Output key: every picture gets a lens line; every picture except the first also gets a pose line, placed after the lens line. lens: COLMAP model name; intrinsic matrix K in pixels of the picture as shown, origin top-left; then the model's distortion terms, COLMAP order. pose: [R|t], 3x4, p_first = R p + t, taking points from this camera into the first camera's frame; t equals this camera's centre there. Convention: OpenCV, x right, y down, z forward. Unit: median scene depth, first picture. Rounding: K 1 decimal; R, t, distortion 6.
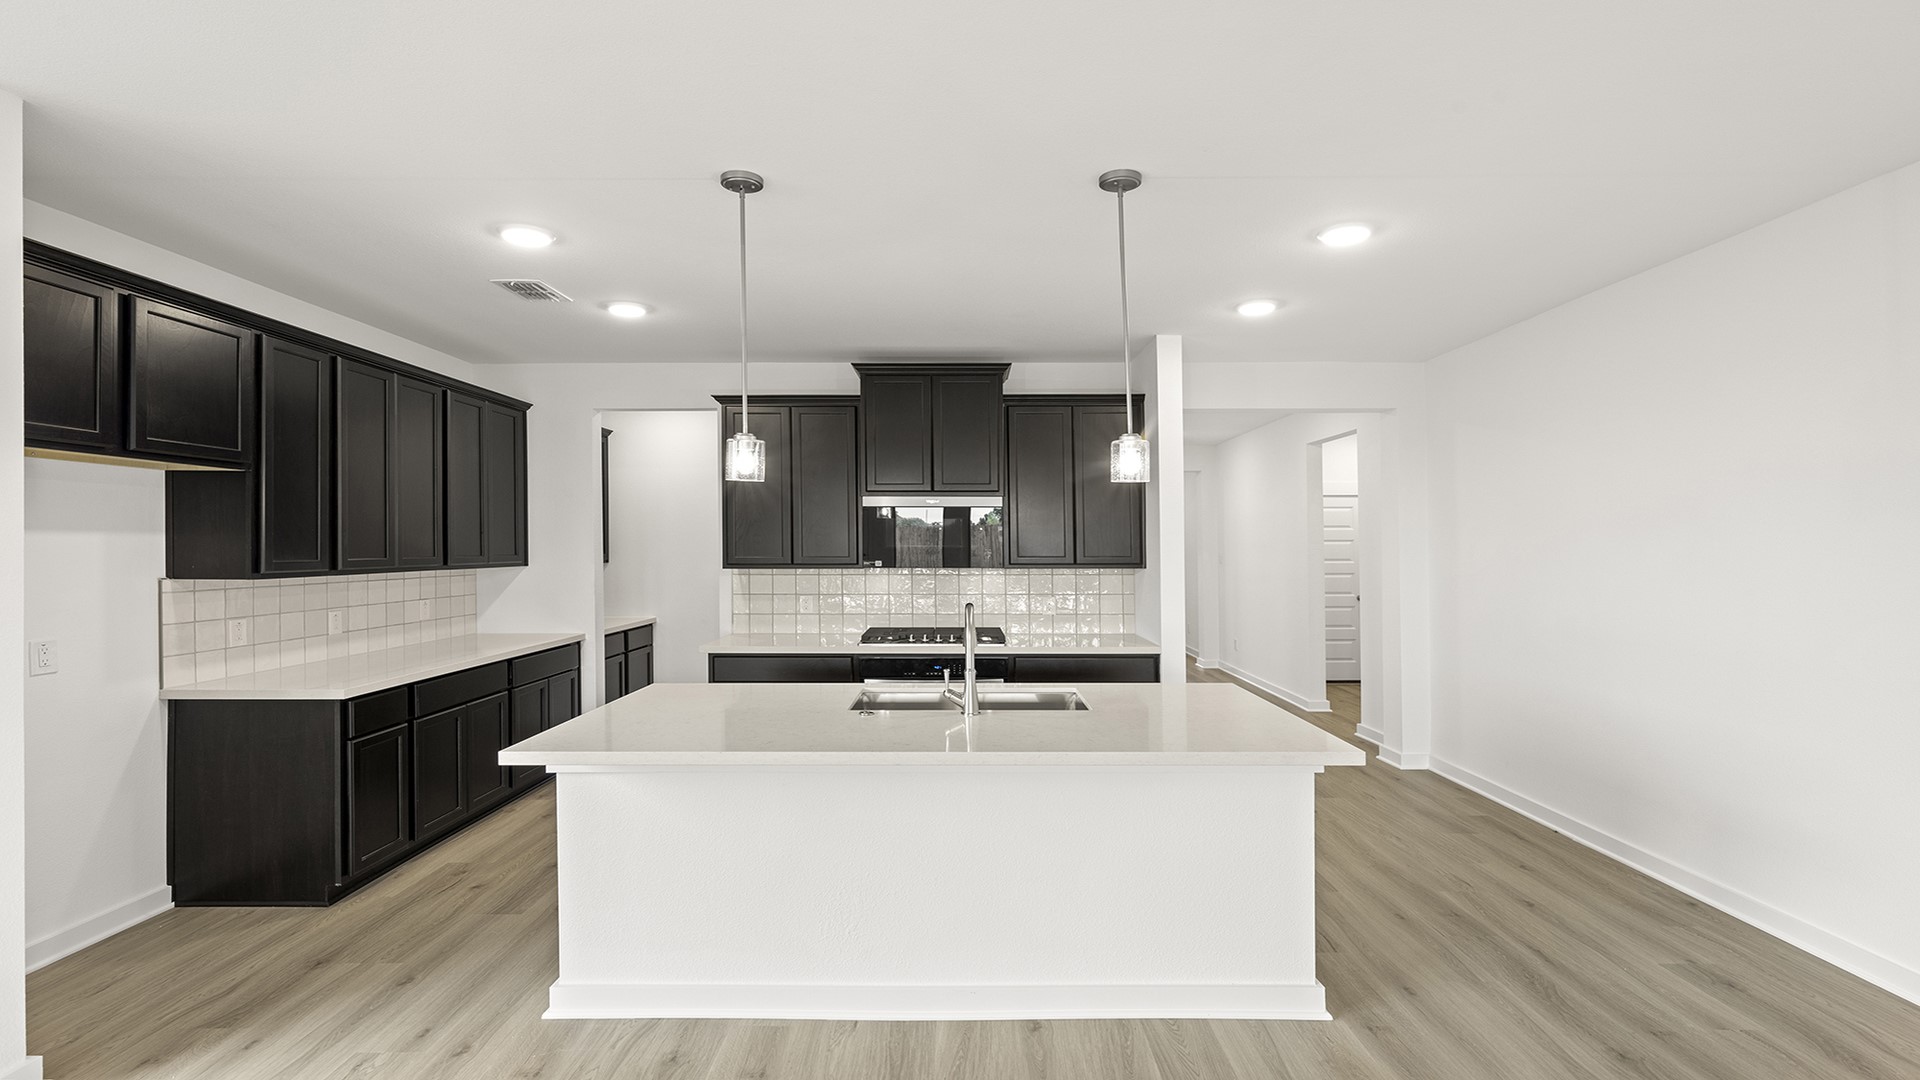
lens RADIAL K [[888.0, 0, 966.2], [0, 888.0, 538.4], [0, 0, 1]] dist [-0.002468, 0.000126]
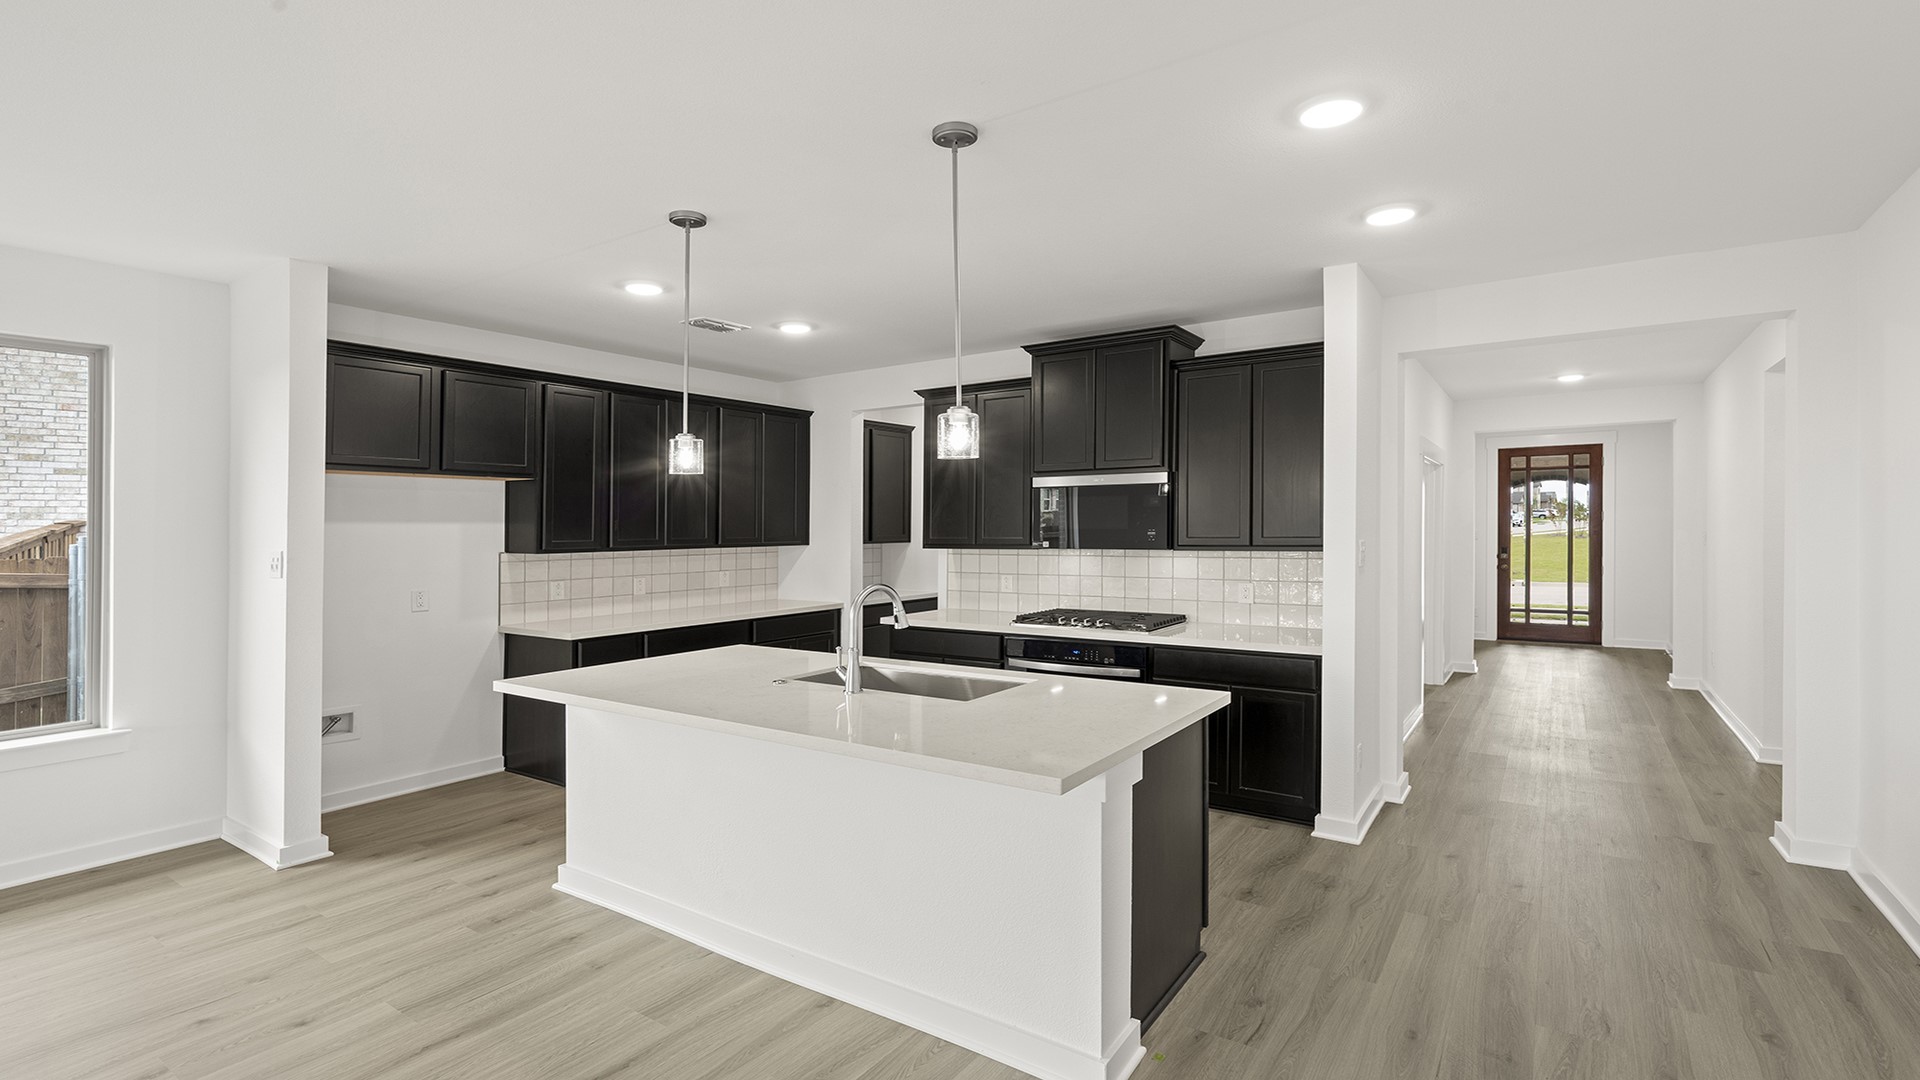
lens RADIAL K [[888.0, 0, 973.7], [0, 888.0, 519.9], [0, 0, 1]] dist [-0.002468, 0.000126]
pose [[0.825804, -0.011594, -0.563839, 0.485671], [0.012364, 0.999921, -0.002452, 0.002823], [0.563822, -0.004946, 0.825881, 0.162648]]
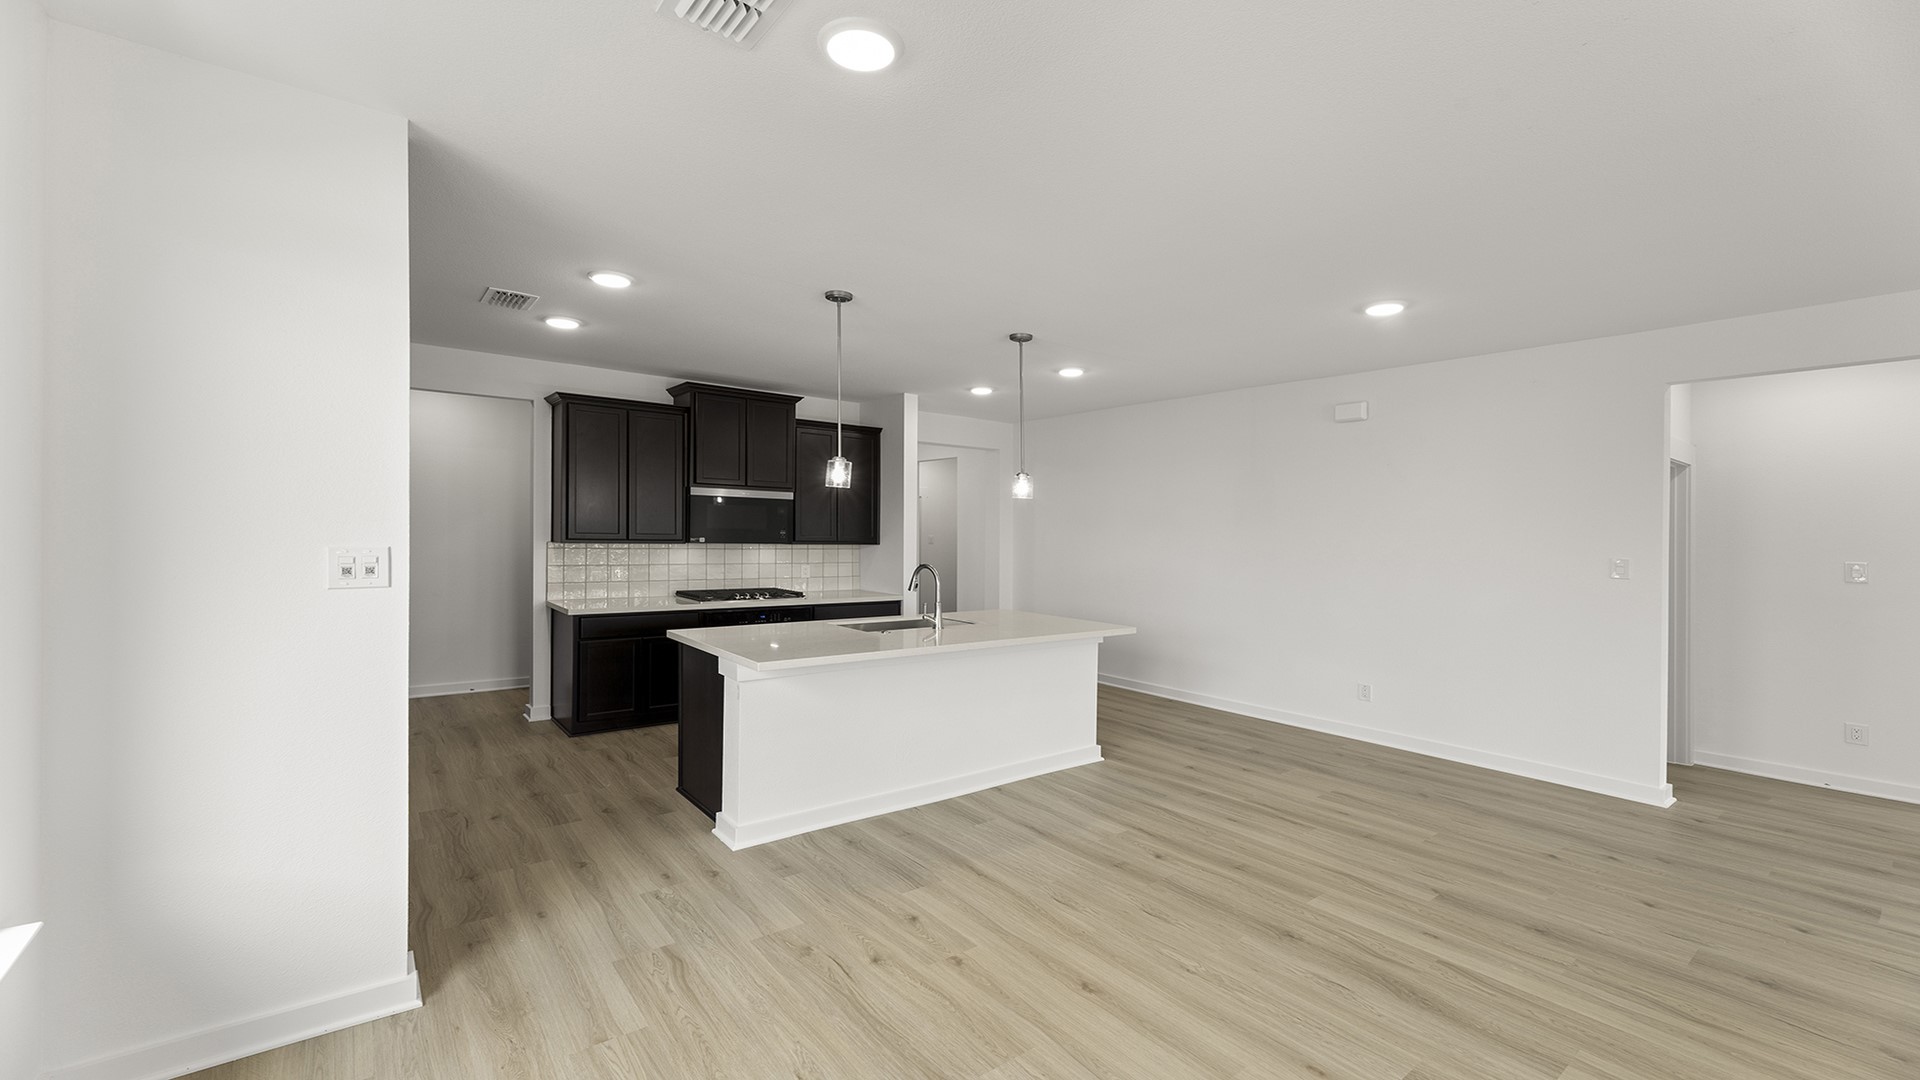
lens RADIAL K [[788.5, 0, 963.6], [0, 788.5, 532.3], [0, 0, 1]] dist [-0.000329, -0.001840]
pose [[0.782115, 0.015830, 0.622934, -0.628508], [-0.026197, 0.999629, 0.007489, -0.001012], [-0.622584, -0.022176, 0.782239, -0.149542]]
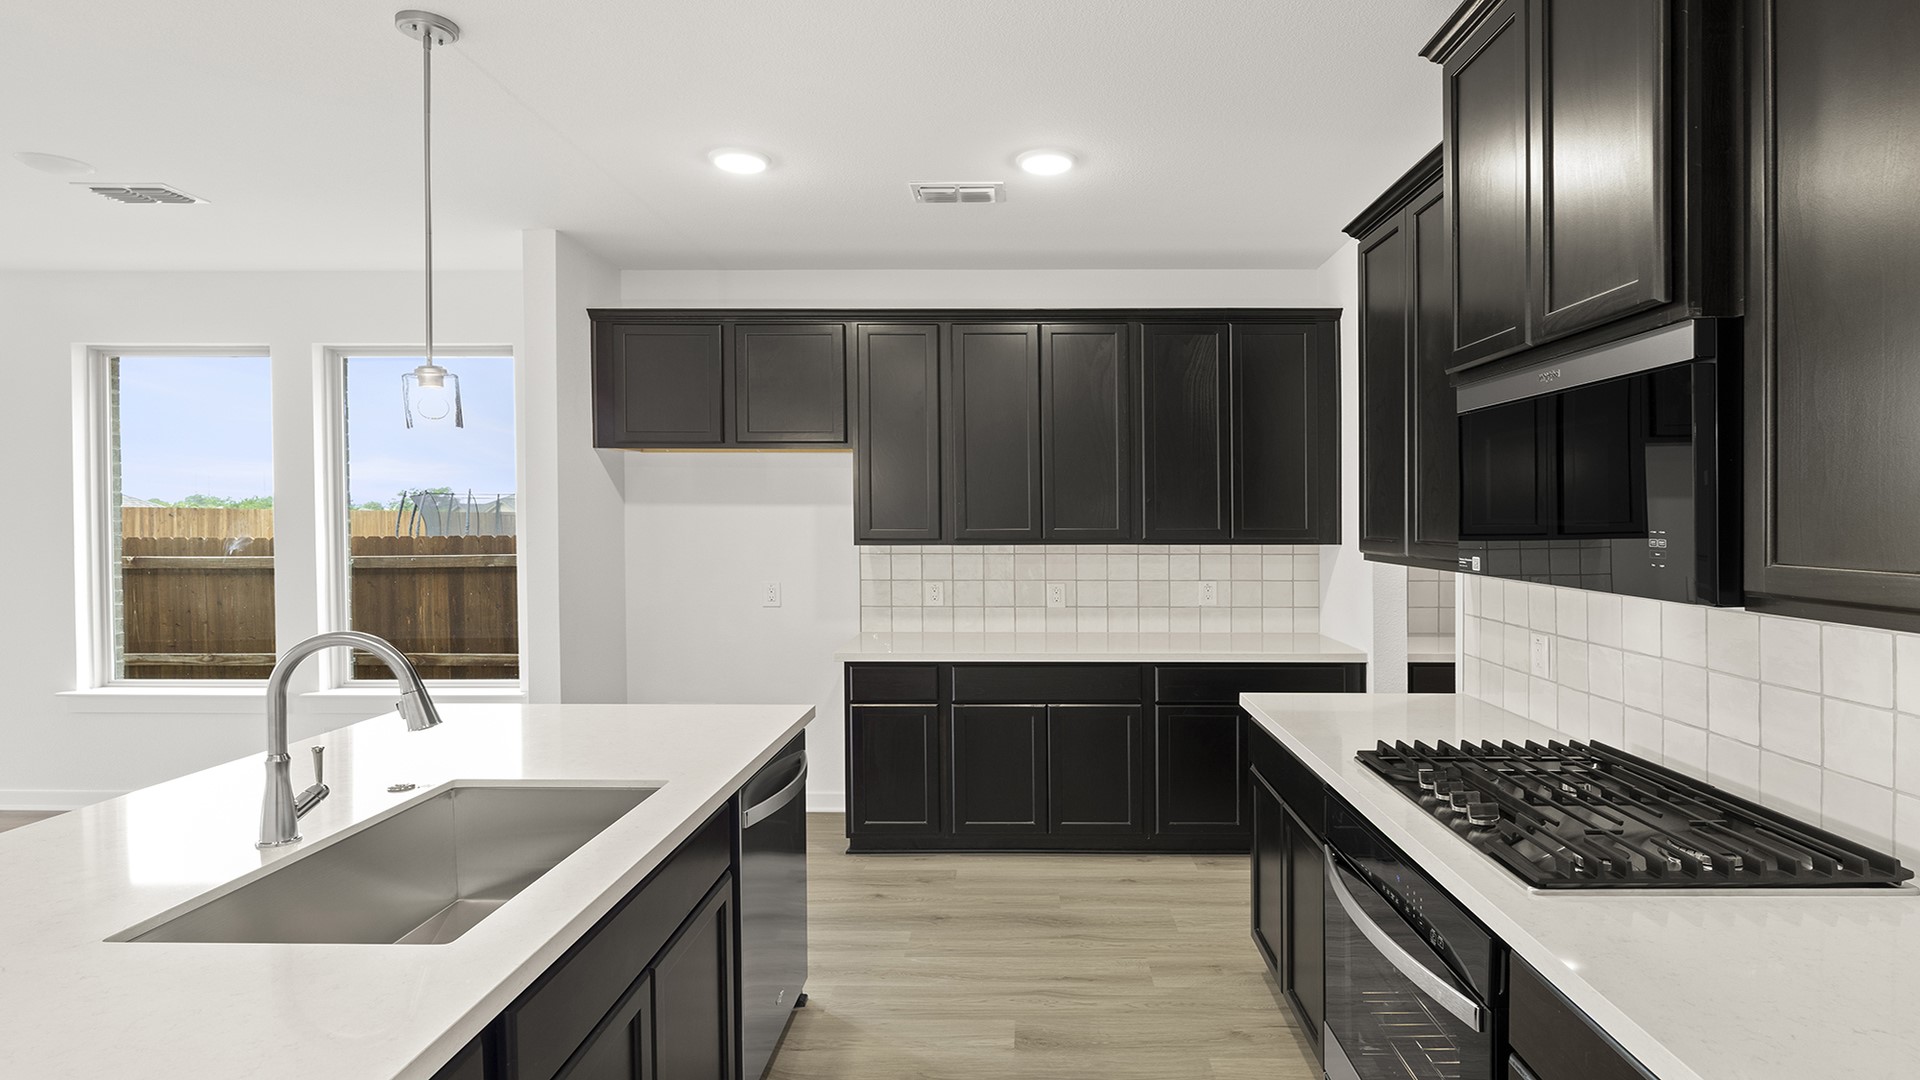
lens RADIAL K [[1091.9, 0, 1031.8], [0, 1091.9, 520.9], [0, 0, 1]] dist [0.014362, -0.001774]
pose [[-0.038807, 0.002424, -0.999244, 0.464188], [0.009637, 0.999951, 0.002051, 0.012273], [0.999200, -0.009551, -0.038828, 1.023200]]
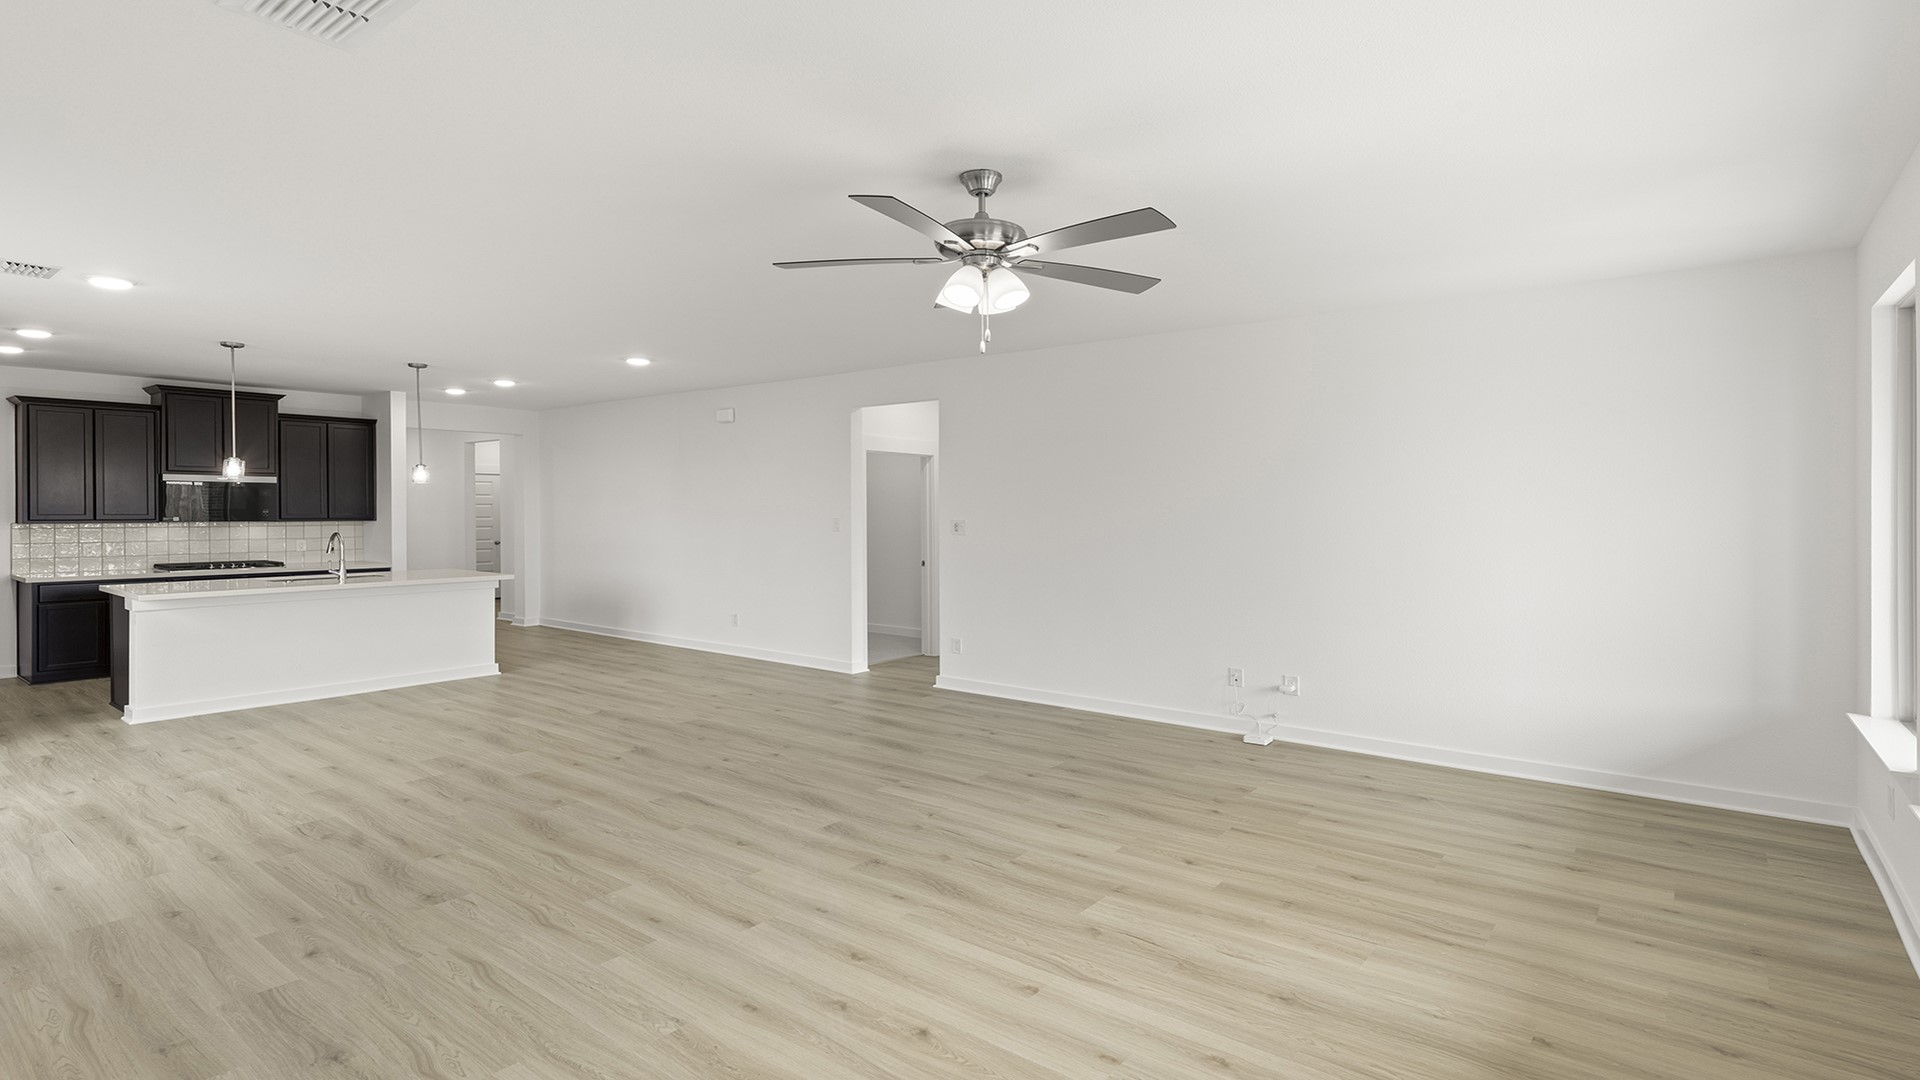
lens RADIAL K [[934.4, 0, 1002.3], [0, 934.4, 531.2], [0, 0, 1]] dist [-0.013586, 0.004196]
pose [[0.606415, -0.014309, 0.795020, -0.611099], [-0.009115, 0.999647, 0.024945, -0.004023], [-0.795096, -0.022374, 0.606071, -1.293138]]
